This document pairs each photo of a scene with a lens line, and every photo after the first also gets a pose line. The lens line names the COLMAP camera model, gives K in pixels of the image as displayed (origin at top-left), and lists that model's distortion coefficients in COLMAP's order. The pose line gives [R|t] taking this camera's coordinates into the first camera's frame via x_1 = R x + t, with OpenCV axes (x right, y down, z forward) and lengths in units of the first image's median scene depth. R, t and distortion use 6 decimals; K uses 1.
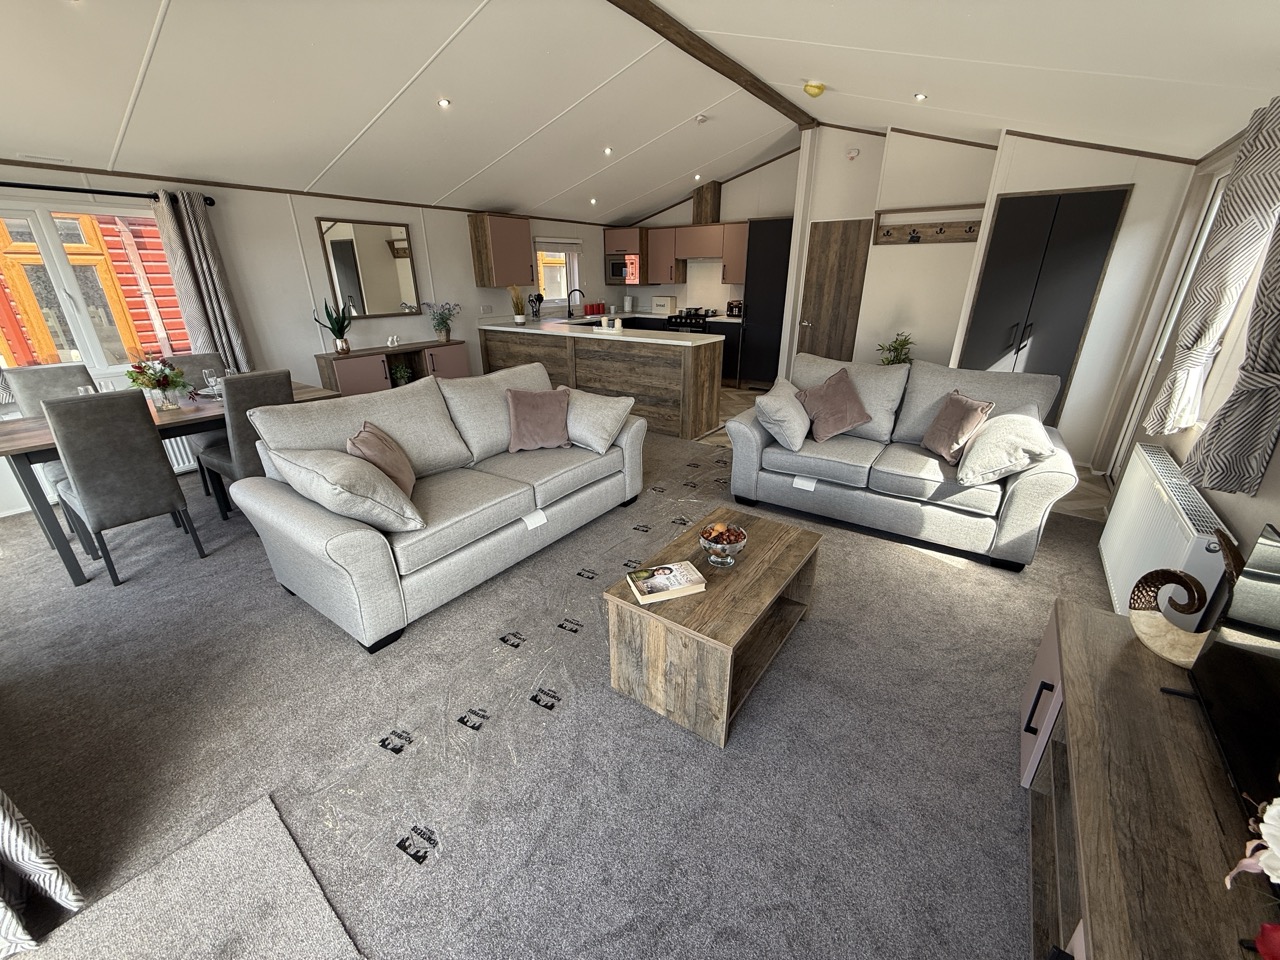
lens RADIAL K [[508.7, 0, 639.3], [0, 508.7, 479.0], [0, 0, 1]] dist [0.001237, -0.000270]
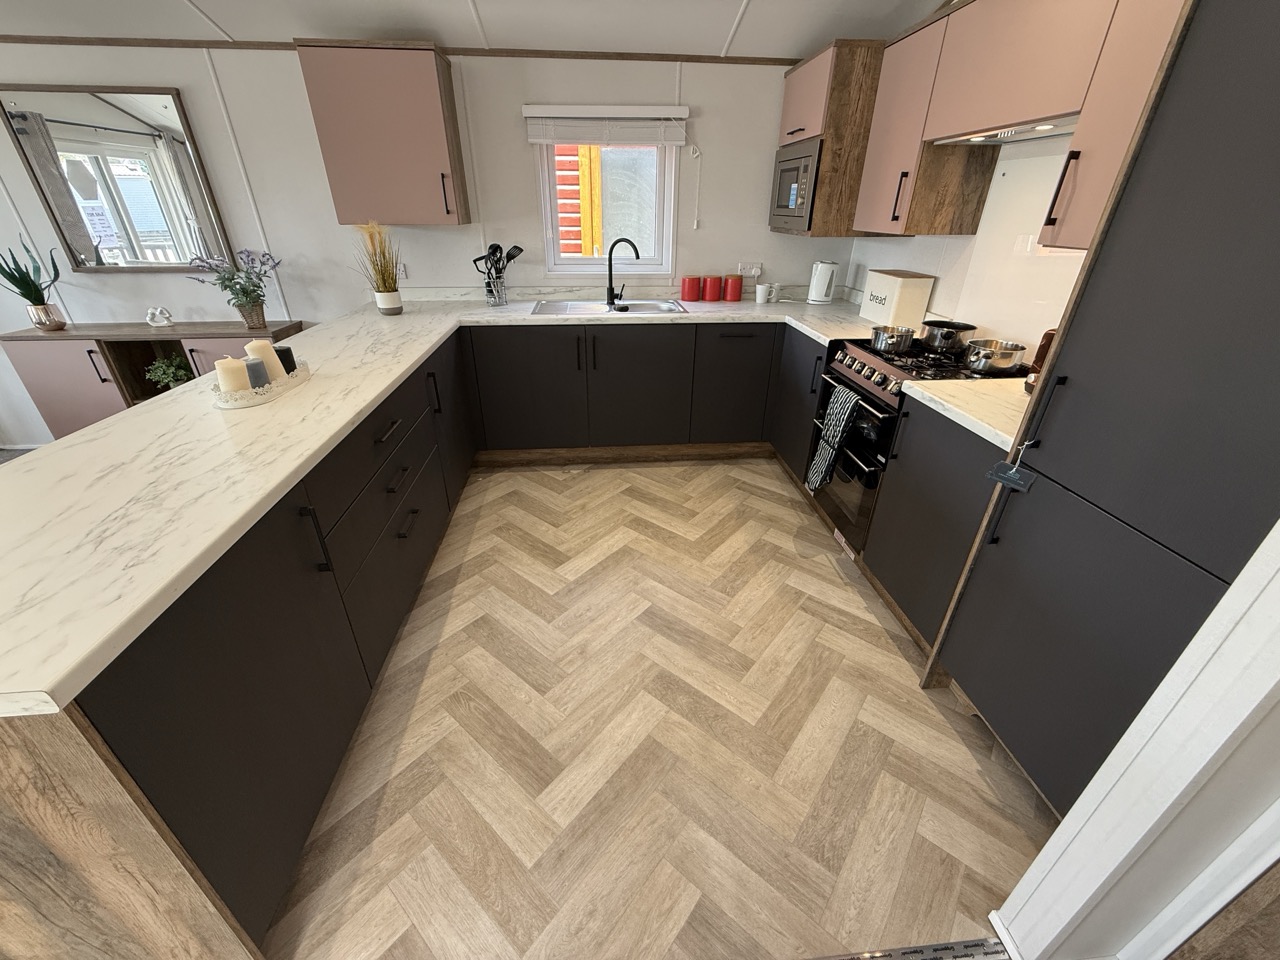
lens RADIAL K [[508.7, 0, 635.7], [0, 508.7, 478.4], [0, 0, 1]] dist [0.001237, -0.000270]
pose [[0.645606, 0.367688, -0.669327, 0.311952], [-0.296059, 0.928423, 0.224454, -0.386273], [0.703947, 0.053252, 0.708253, 0.974834]]
